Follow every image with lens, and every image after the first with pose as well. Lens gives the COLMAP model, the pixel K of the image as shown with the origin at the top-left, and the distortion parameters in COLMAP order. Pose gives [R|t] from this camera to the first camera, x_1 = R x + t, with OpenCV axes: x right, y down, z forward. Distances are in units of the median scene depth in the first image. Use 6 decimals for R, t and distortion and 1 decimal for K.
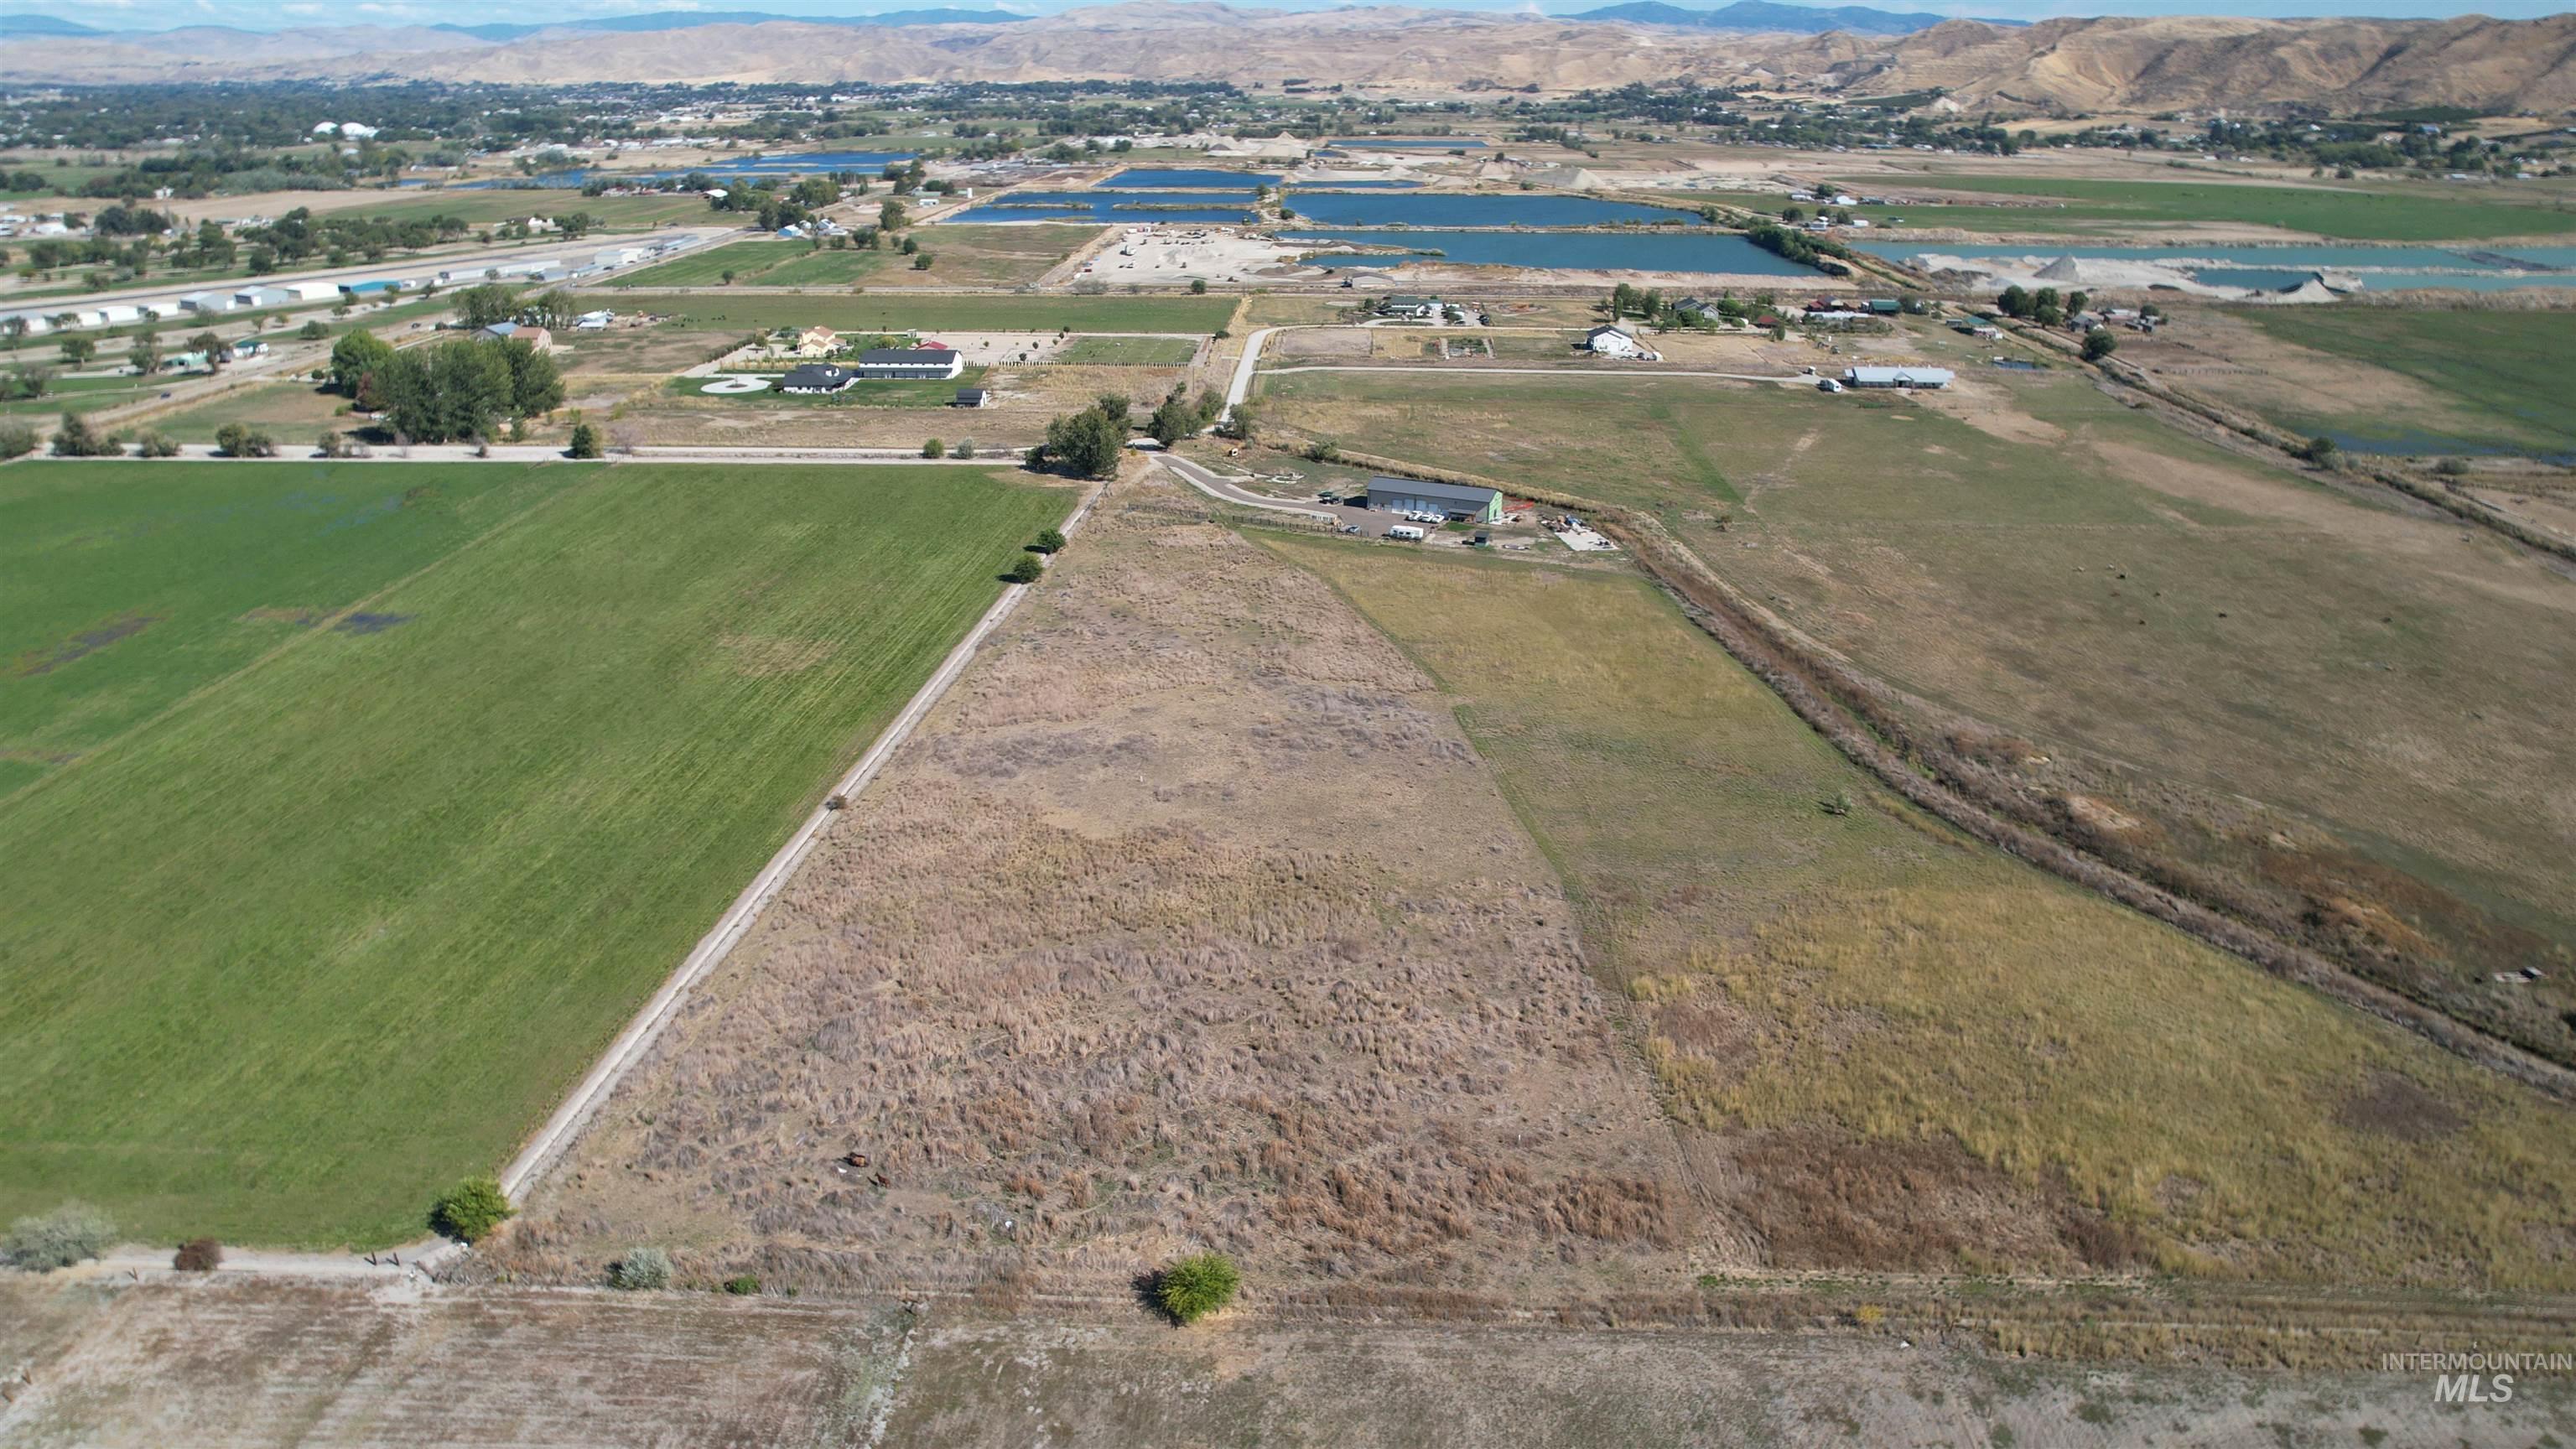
lens RADIAL K [[1652.6, 0, 1292.2], [0, 1652.6, 719.0], [0, 0, 1]] dist [-0.077211, 0.070152]
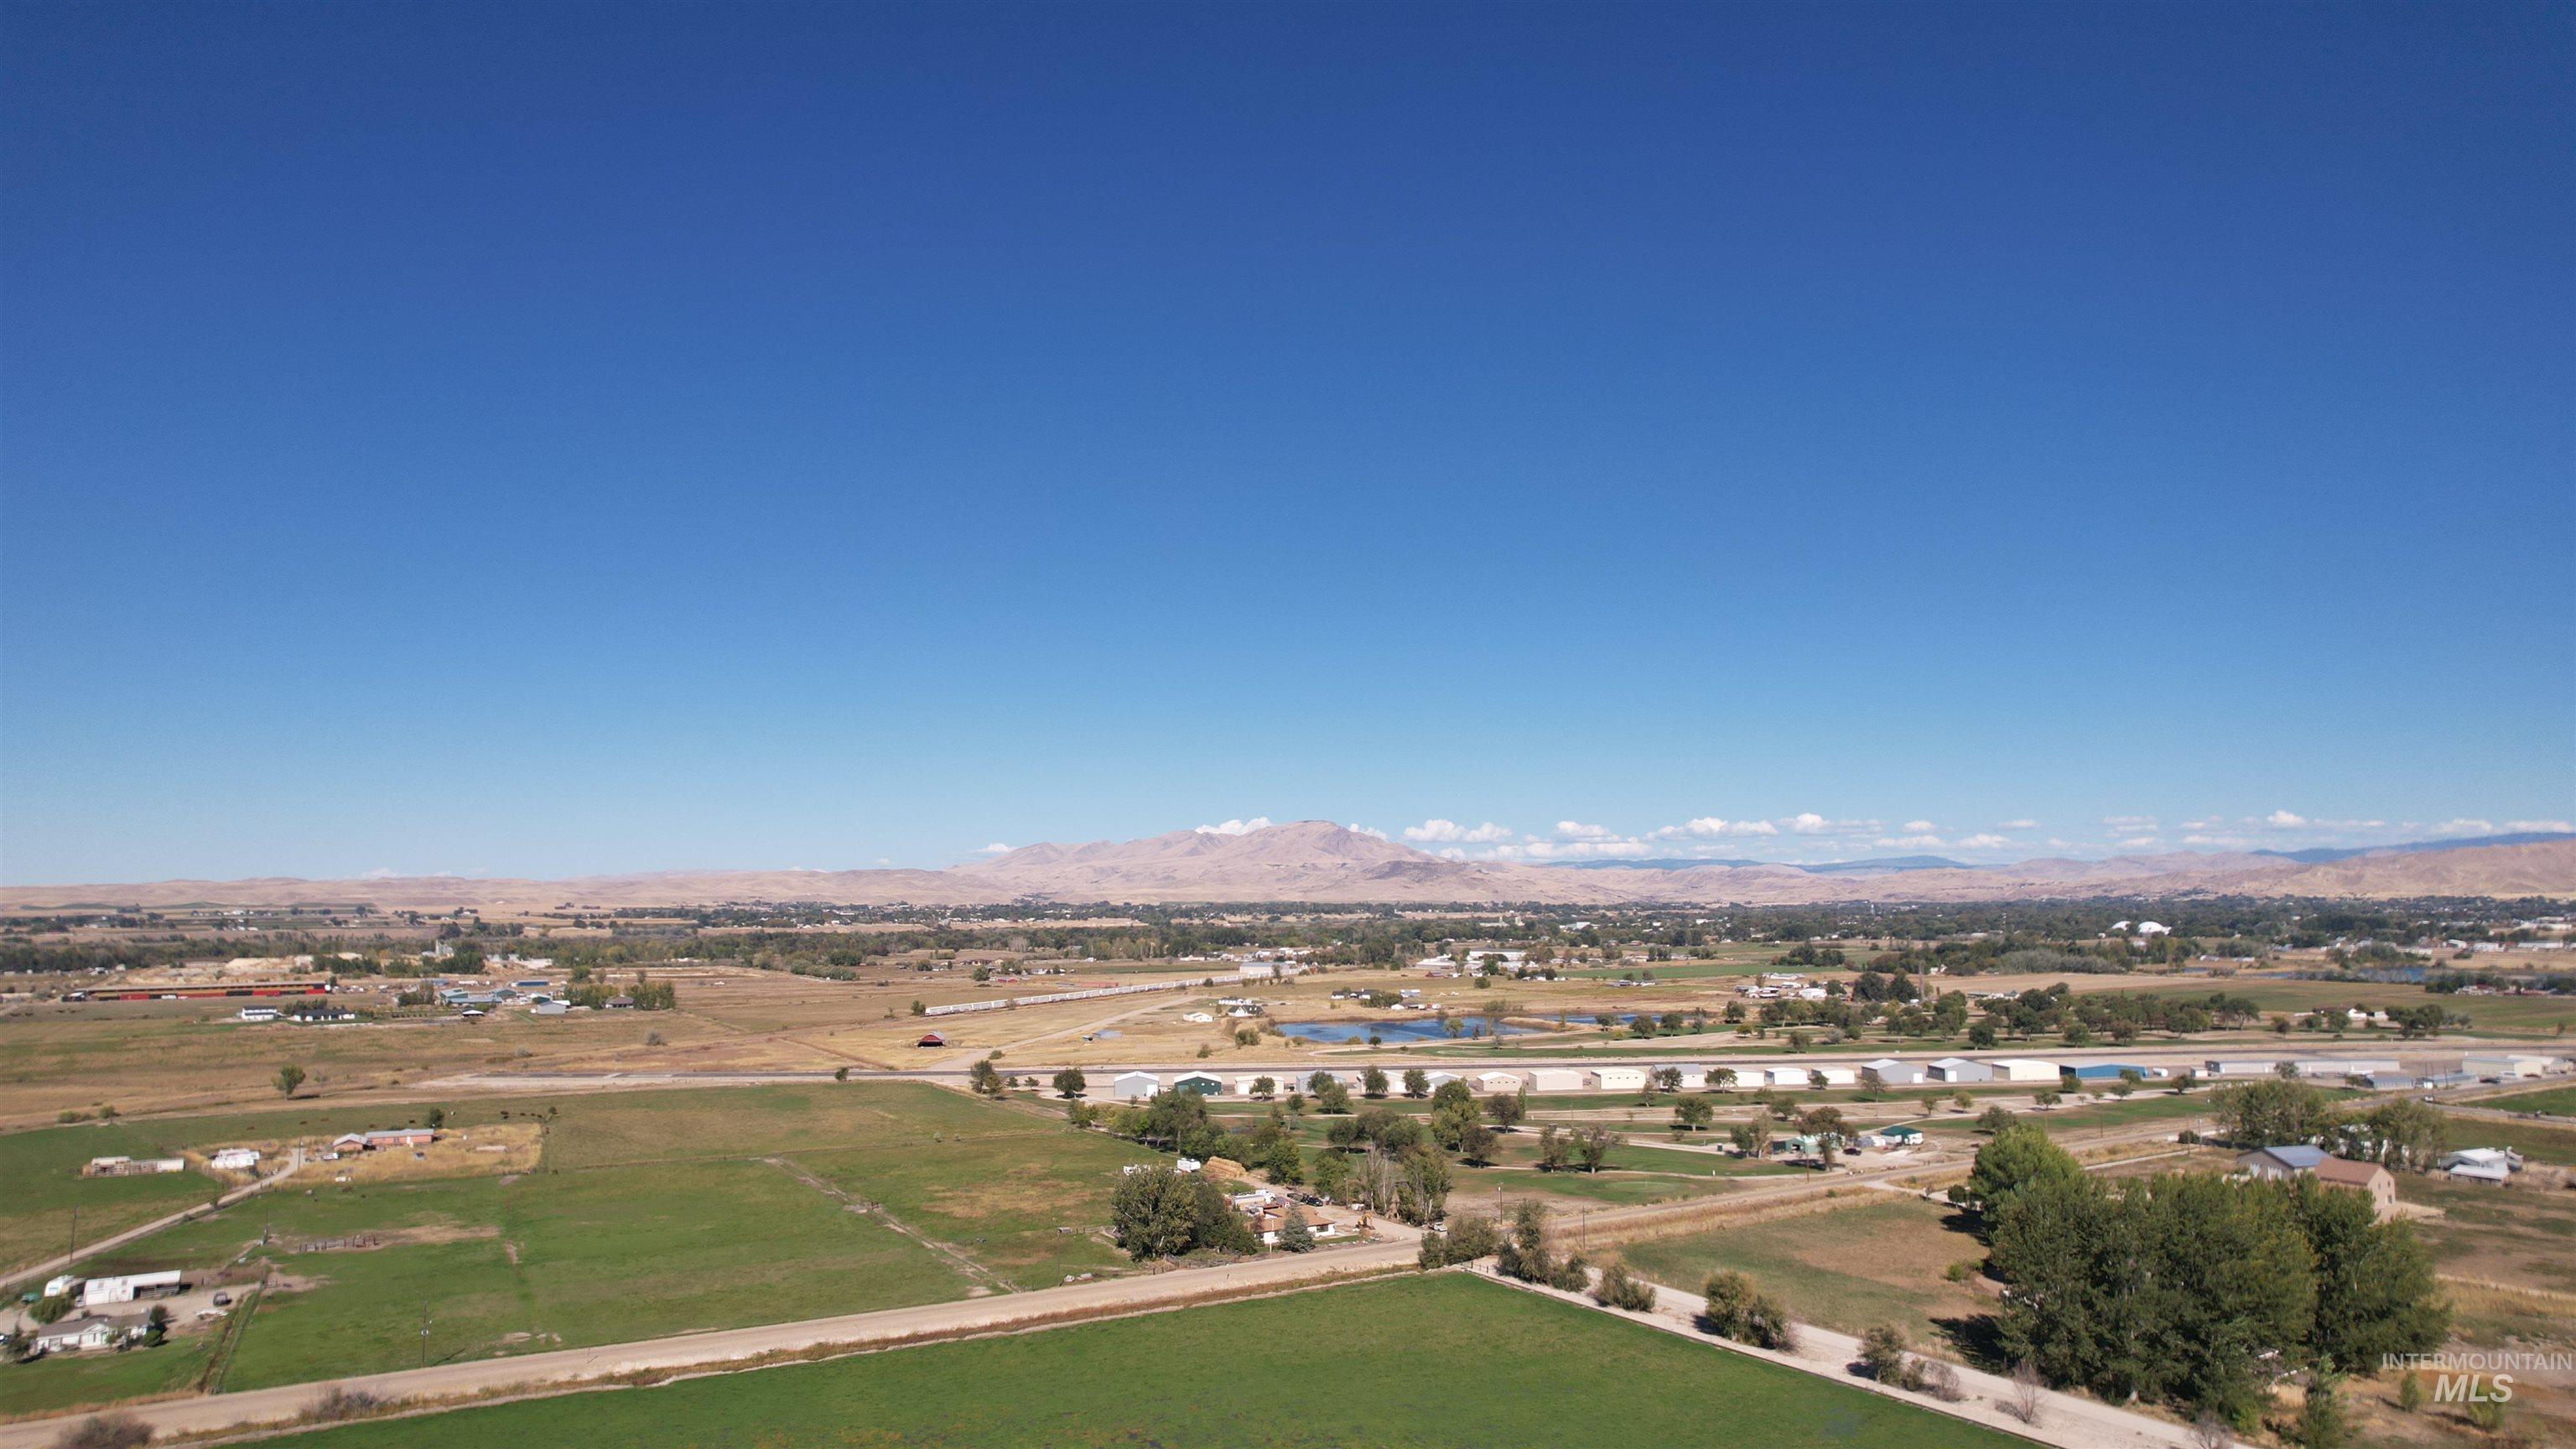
lens RADIAL K [[1652.6, 0, 1286.8], [0, 1652.6, 719.5], [0, 0, 1]] dist [-0.077211, 0.070152]
pose [[0.549548, -0.094852, -0.830060, -0.178964], [-0.305609, 0.901855, -0.305387, -0.088654], [0.777560, 0.421499, 0.466625, 0.362717]]
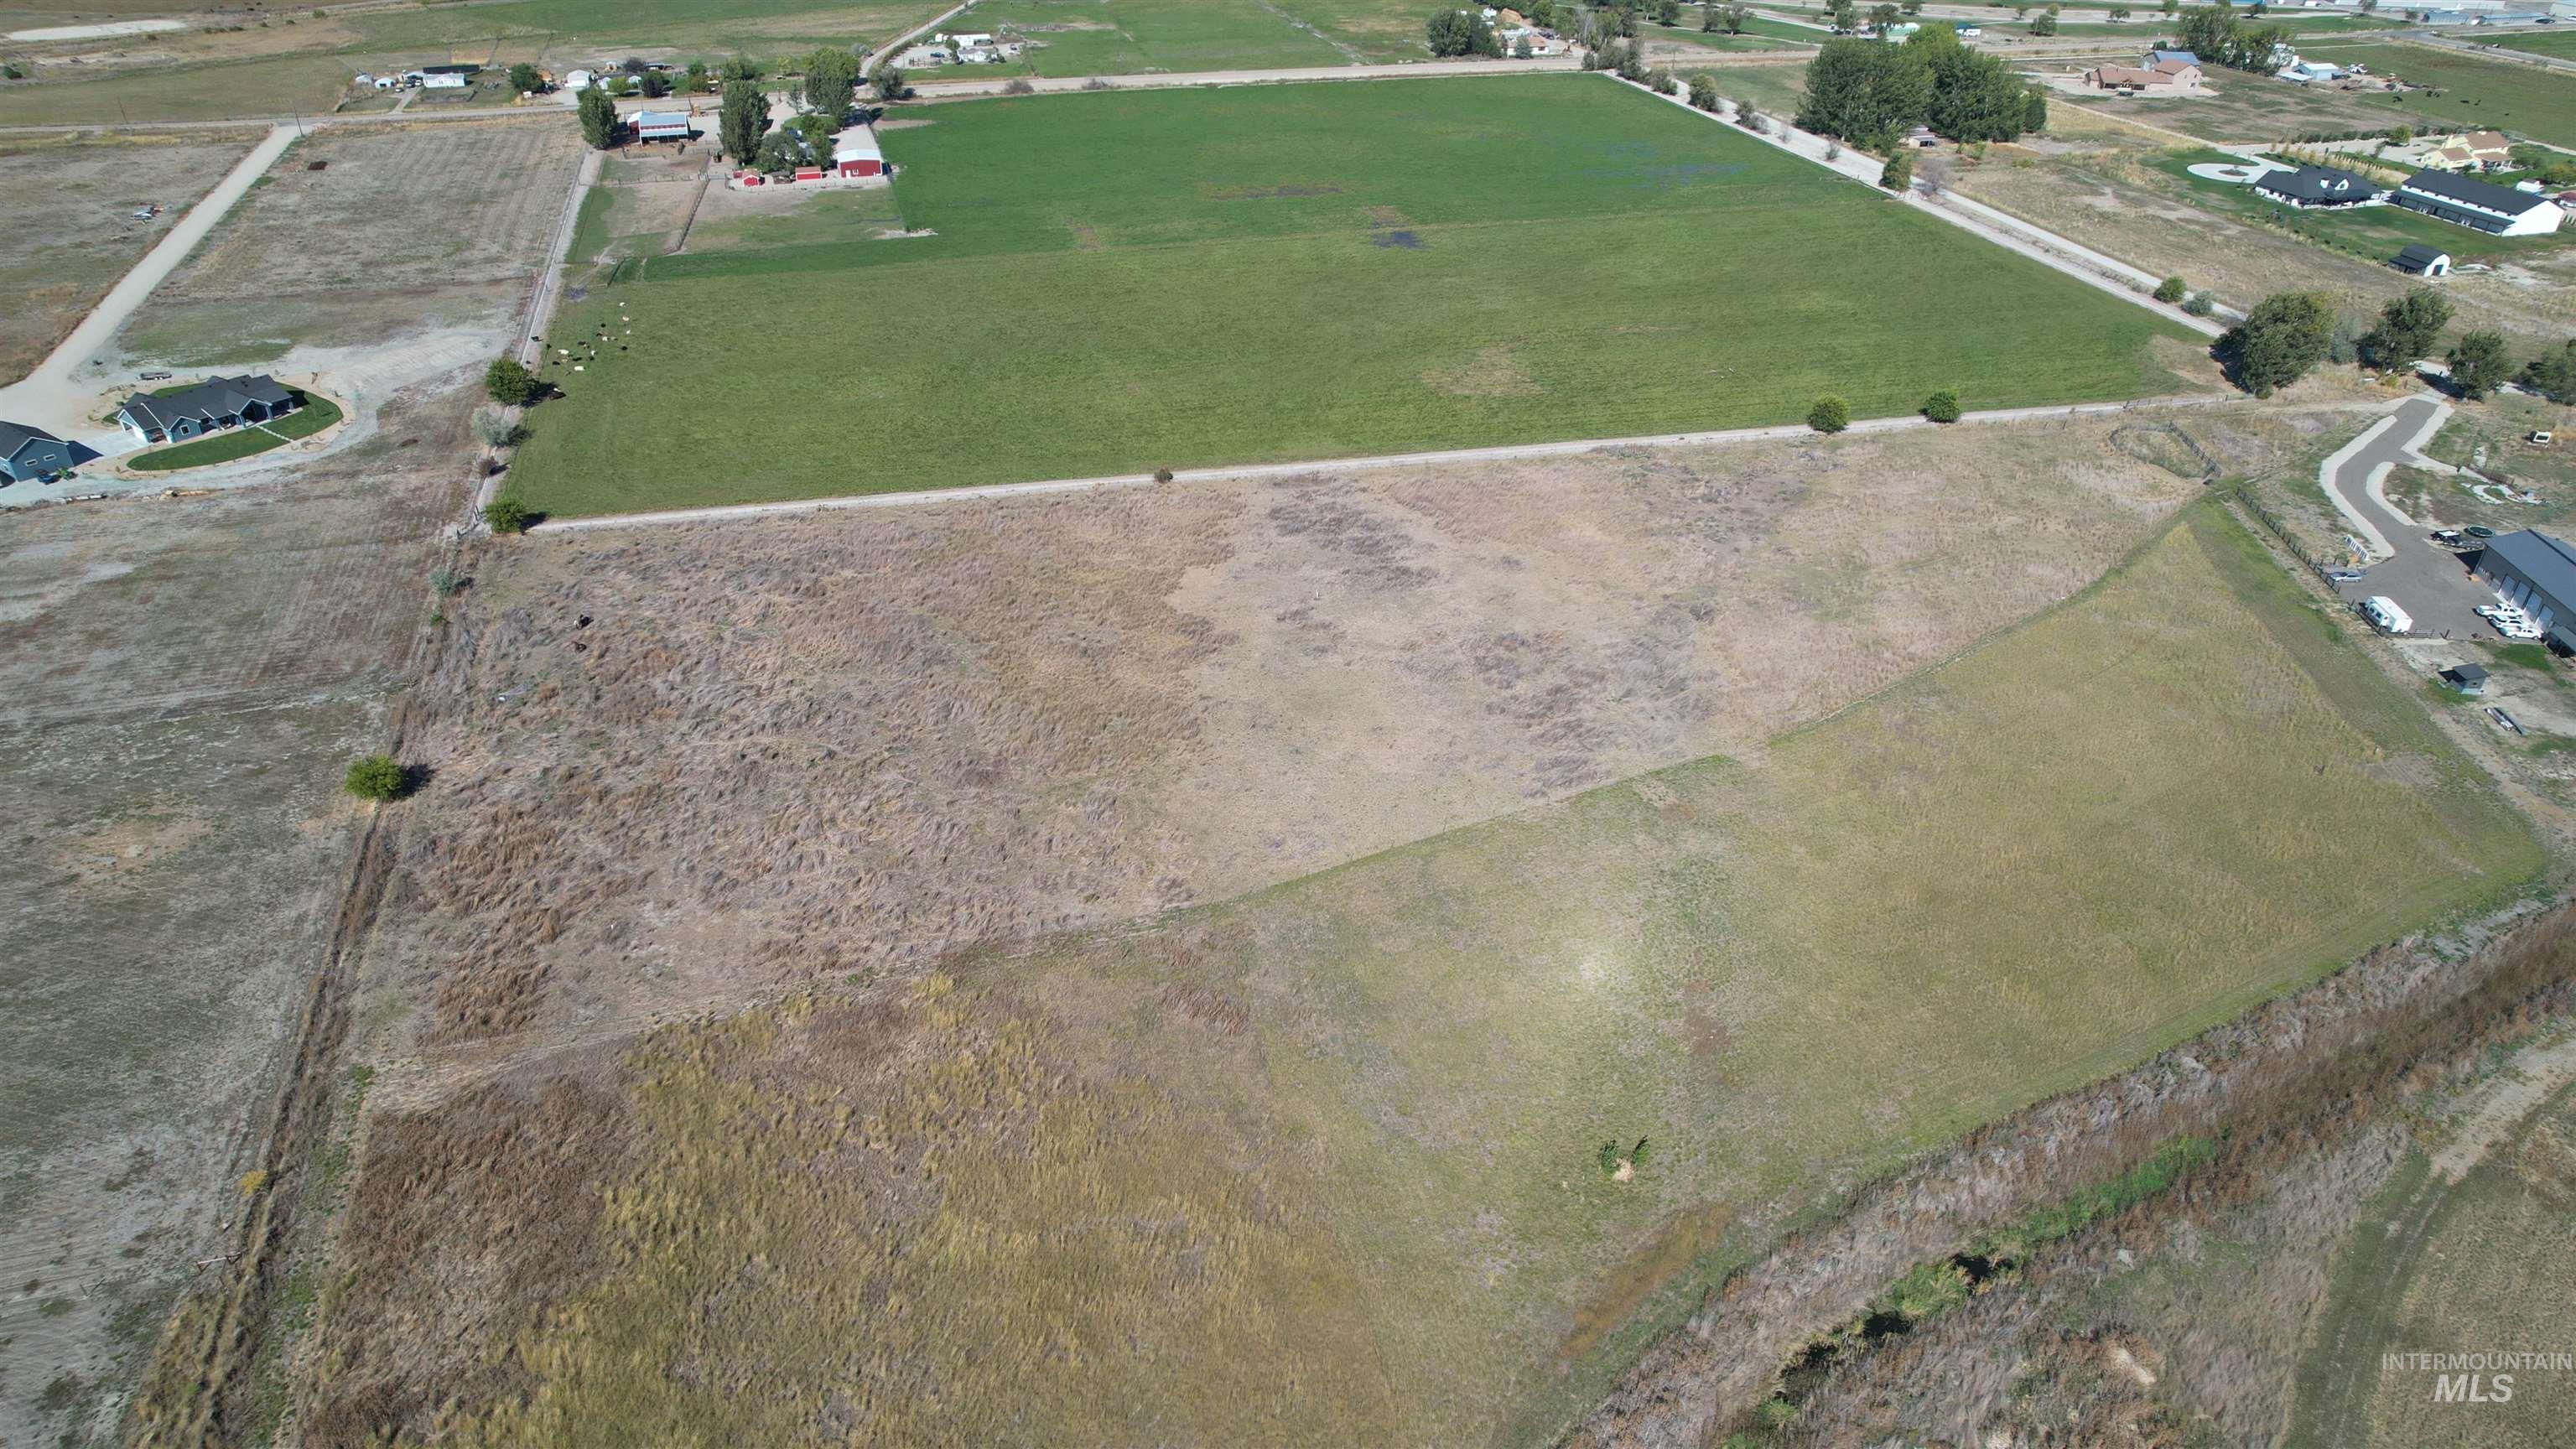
lens RADIAL K [[1652.6, 0, 1281.6], [0, 1652.6, 730.7], [0, 0, 1]] dist [-0.077211, 0.070152]
pose [[0.316305, 0.505521, -0.802745, 0.229376], [-0.365609, 0.845783, 0.388563, -0.084299], [0.875375, 0.170586, 0.452348, 0.210607]]
